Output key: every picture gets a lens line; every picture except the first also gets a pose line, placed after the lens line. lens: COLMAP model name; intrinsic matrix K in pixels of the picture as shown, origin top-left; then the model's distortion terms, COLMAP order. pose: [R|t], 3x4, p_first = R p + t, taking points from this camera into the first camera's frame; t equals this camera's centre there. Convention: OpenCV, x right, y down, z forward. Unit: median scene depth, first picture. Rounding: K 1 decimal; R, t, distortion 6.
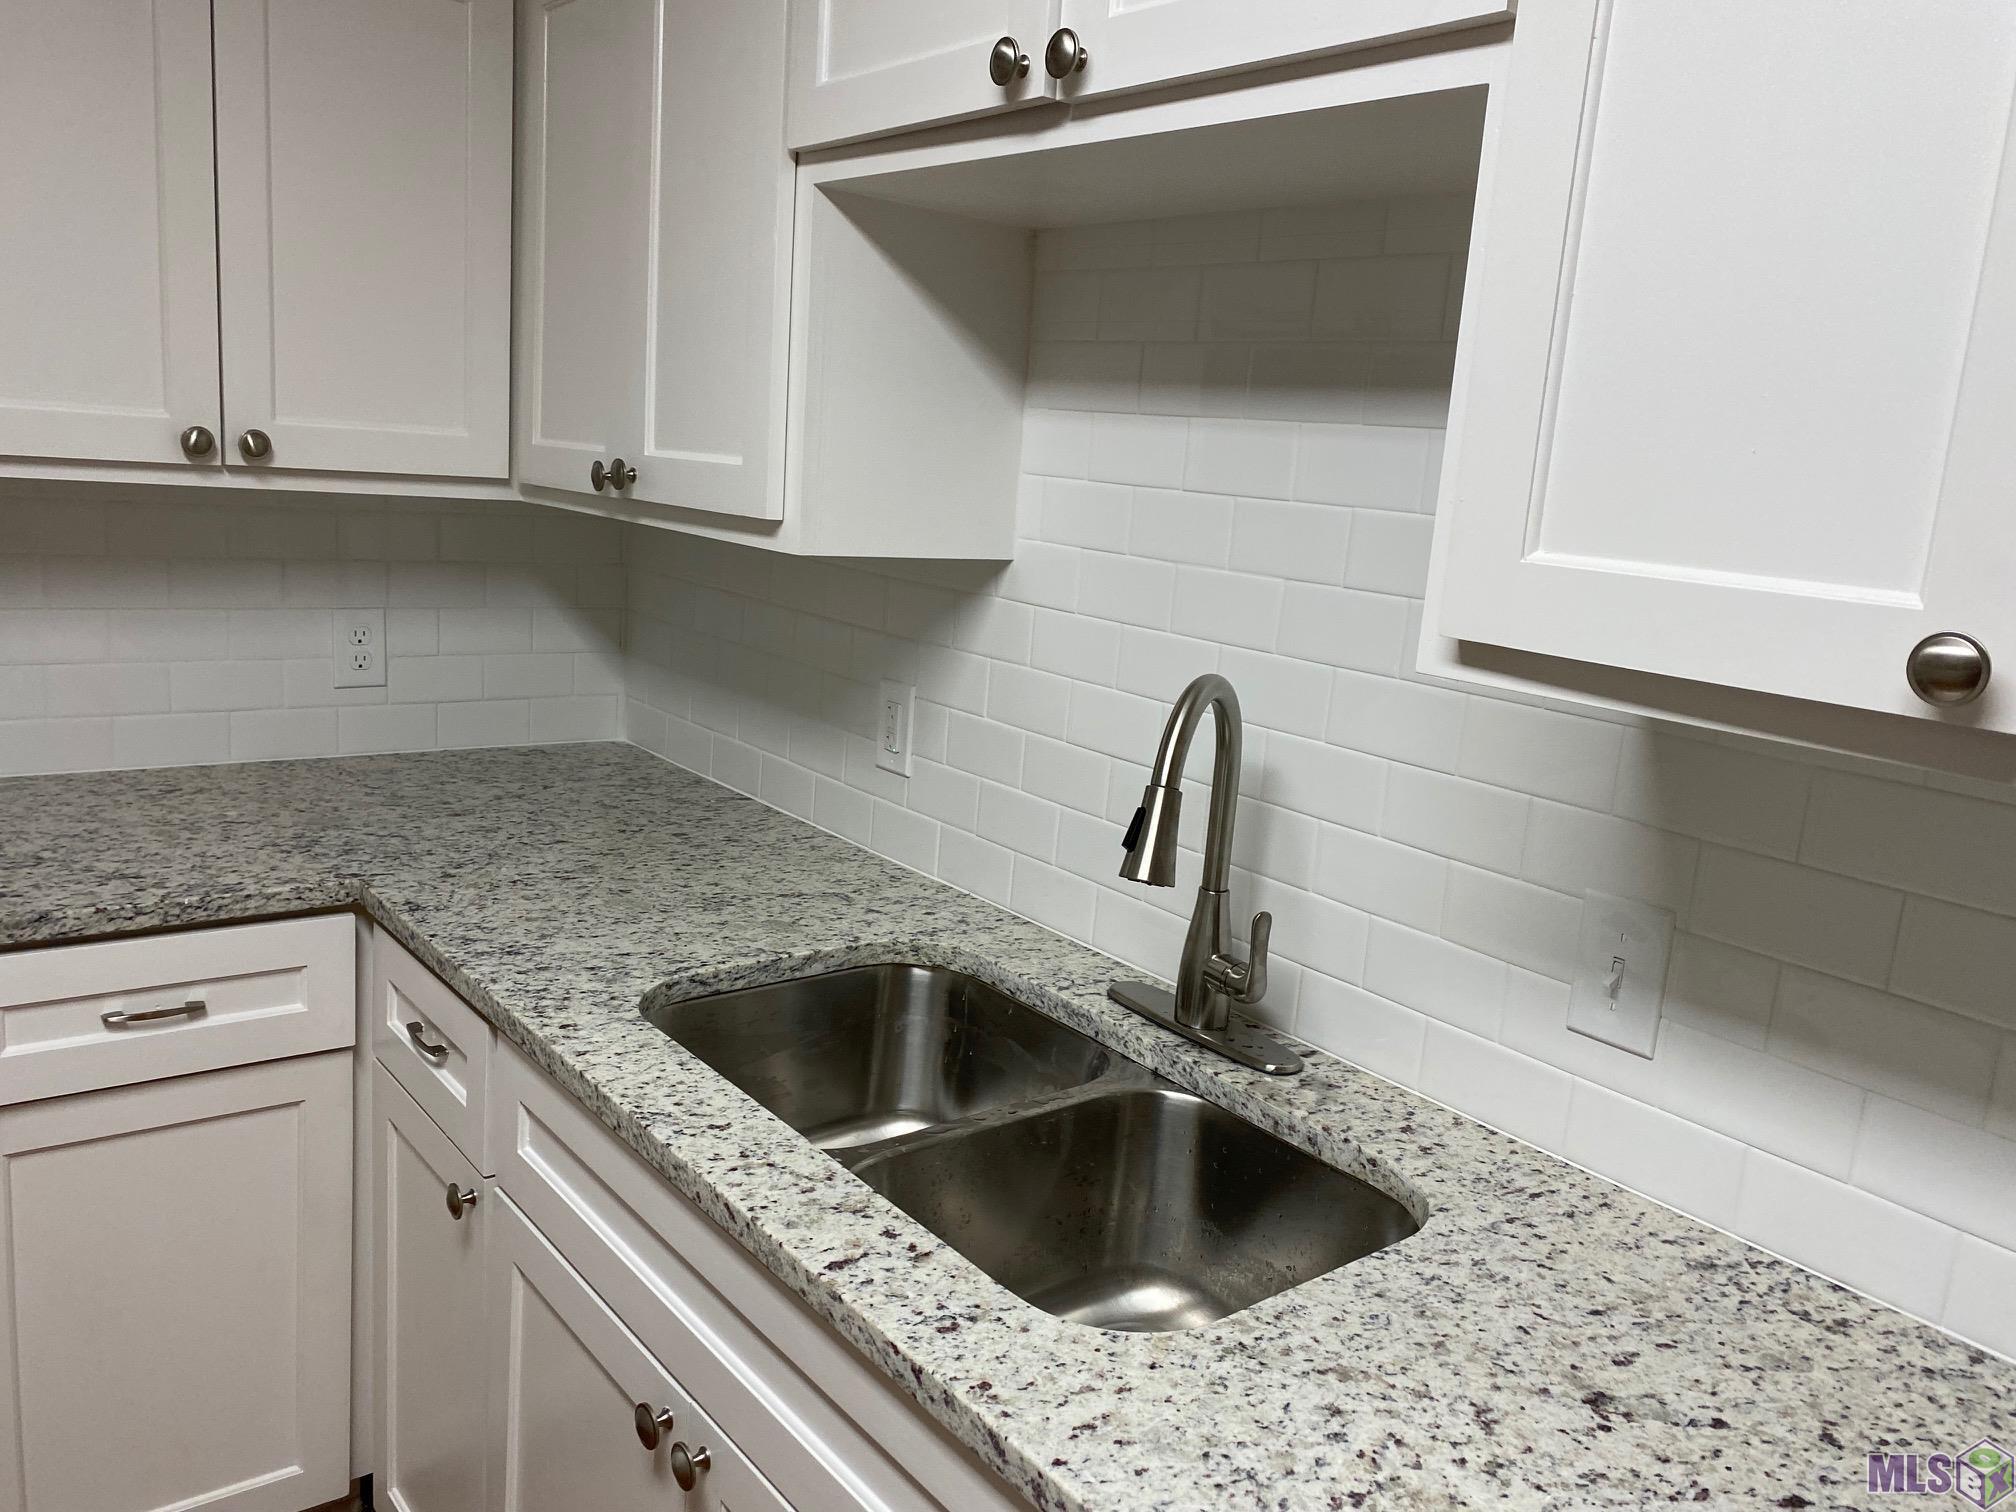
lens RADIAL K [[1545.1, 0, 1036.3], [0, 1545.1, 752.9], [0, 0, 1]] dist [0.125286, -0.260663]
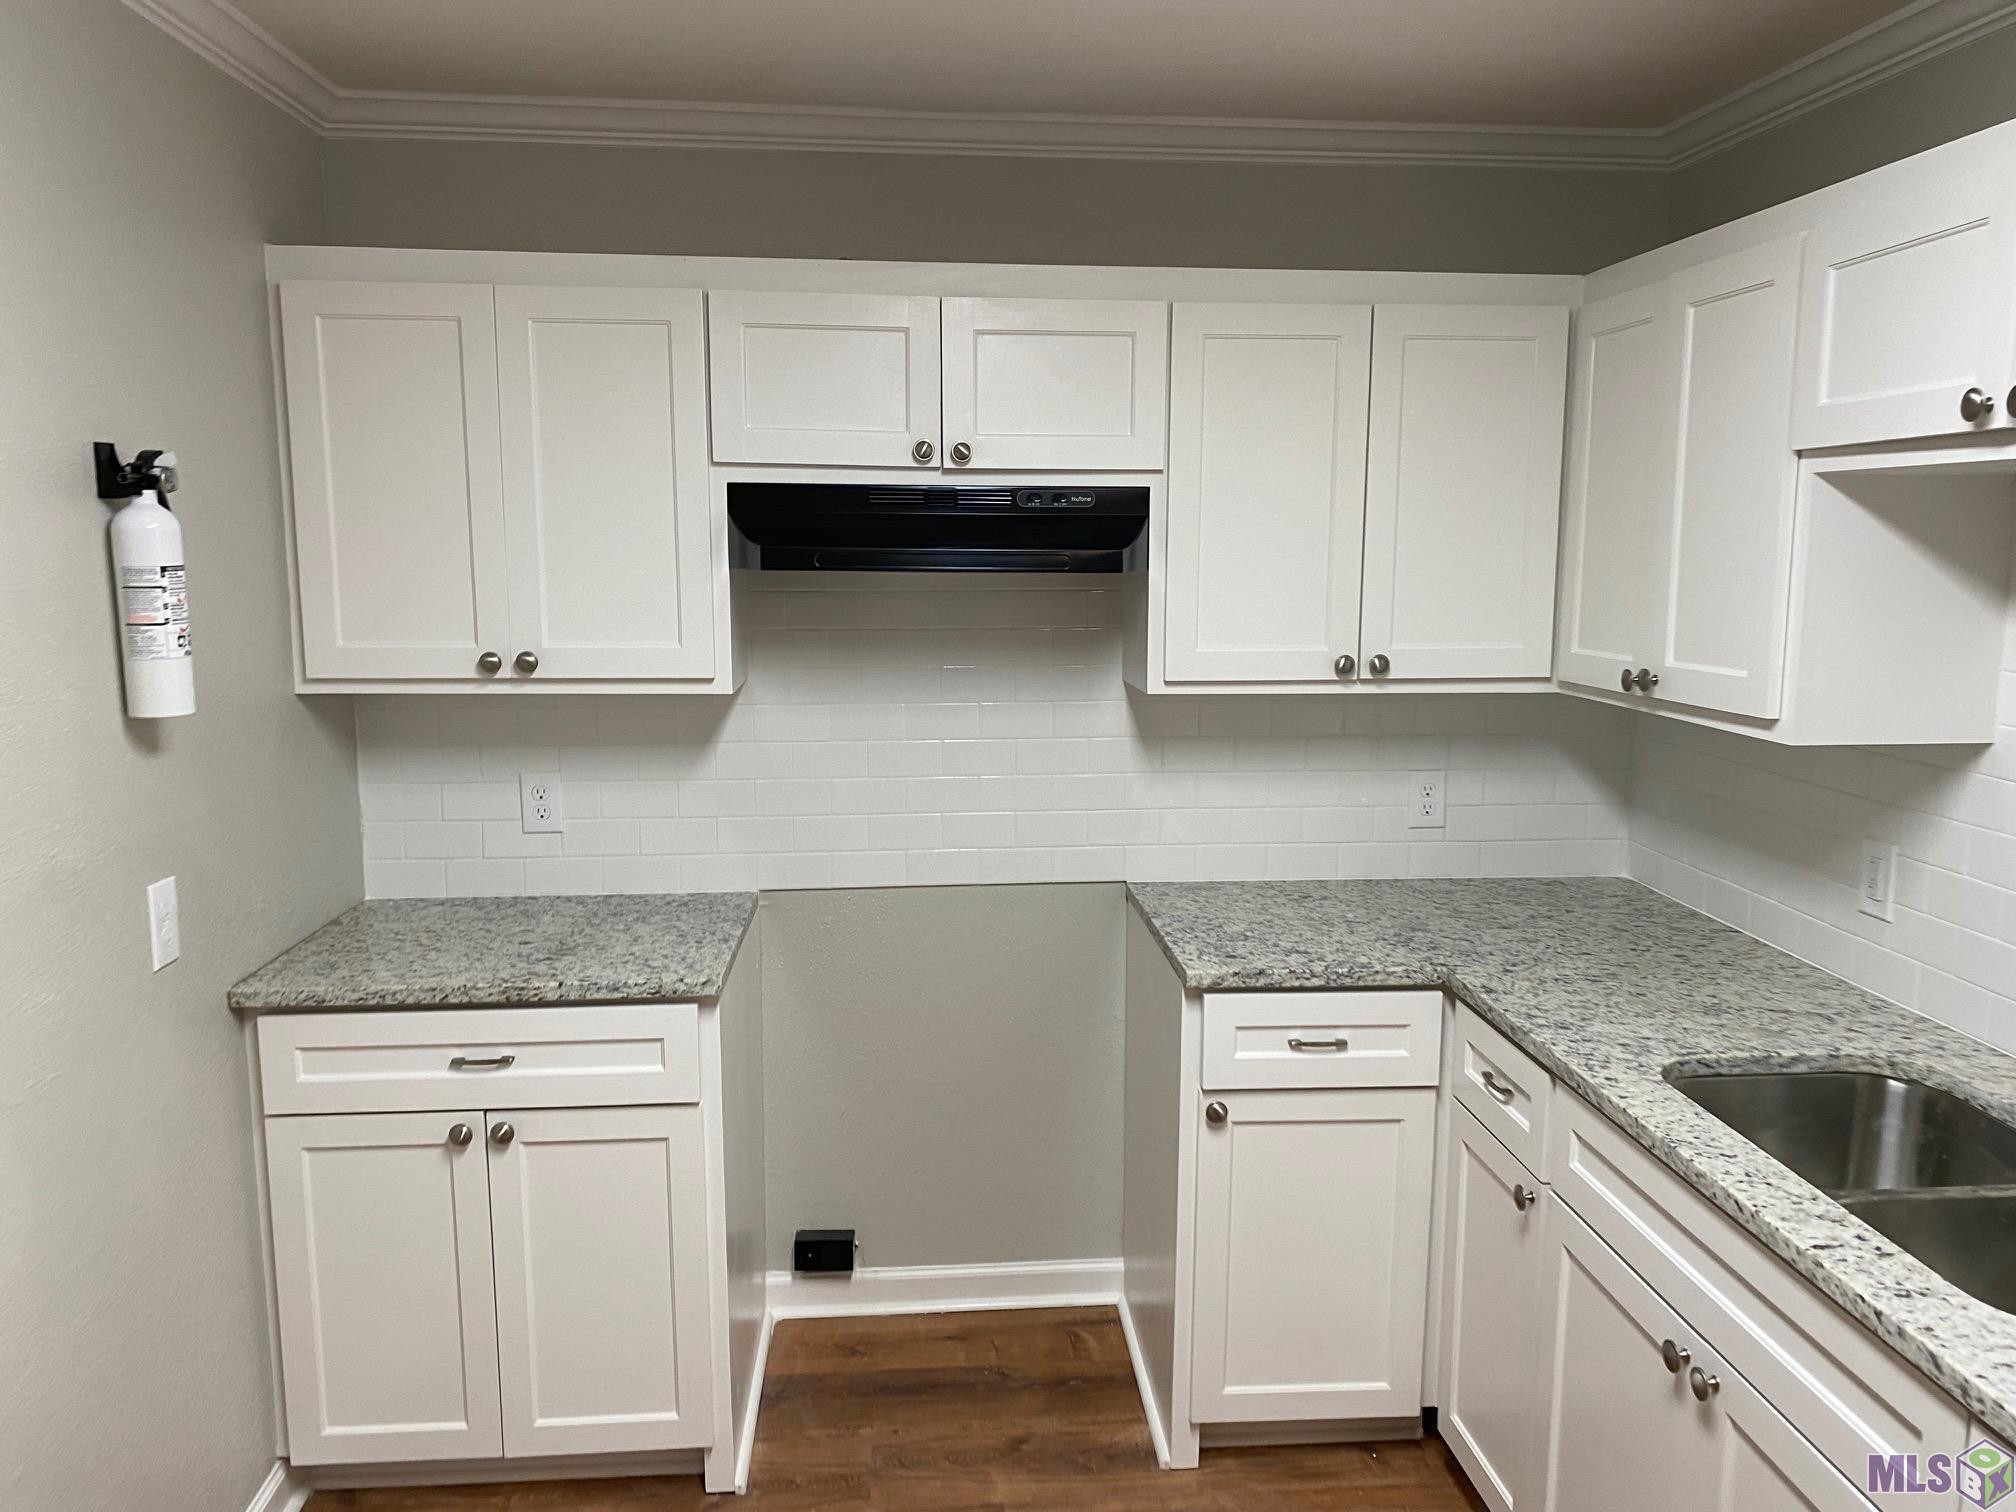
lens RADIAL K [[1545.9, 0, 1014.8], [0, 1545.9, 761.4], [0, 0, 1]] dist [0.039575, -0.041720]
pose [[0.822121, 0.006702, -0.569273, 0.060326], [-0.049000, 0.997053, -0.059025, -0.005088], [0.567200, 0.076420, 0.820027, -0.489632]]
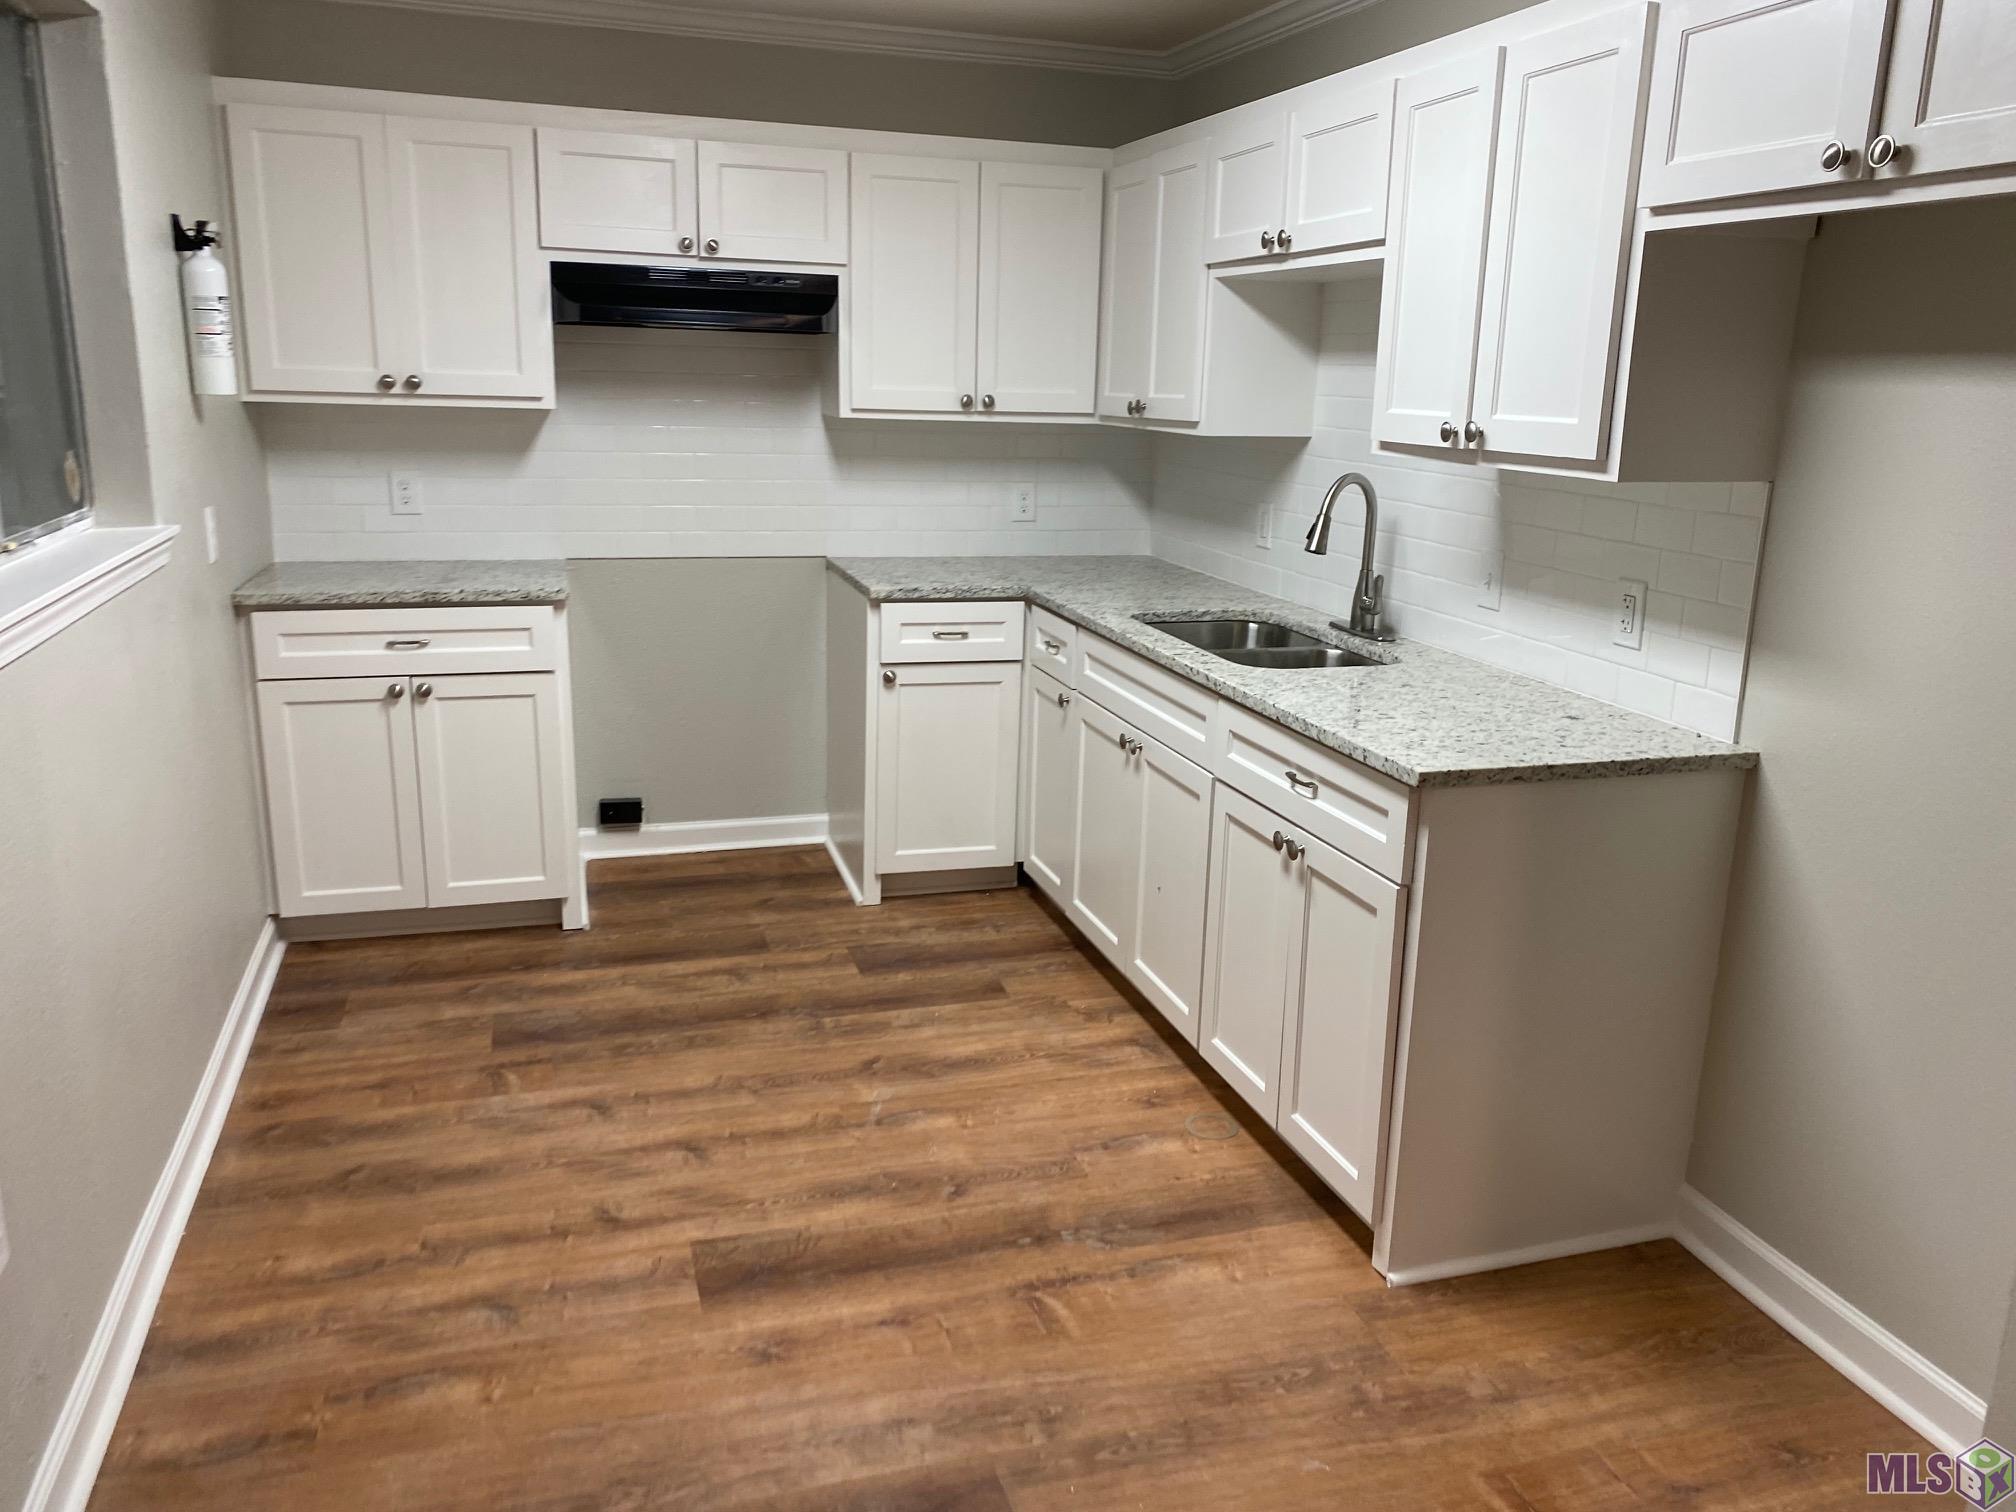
lens RADIAL K [[1541.2, 0, 1021.5], [0, 1541.2, 743.7], [0, 0, 1]] dist [0.169998, -0.439452]
pose [[0.926604, 0.036824, -0.374231, 0.534379], [-0.028217, 0.999197, 0.028454, 0.305865], [0.374978, -0.015806, 0.926899, -1.413856]]
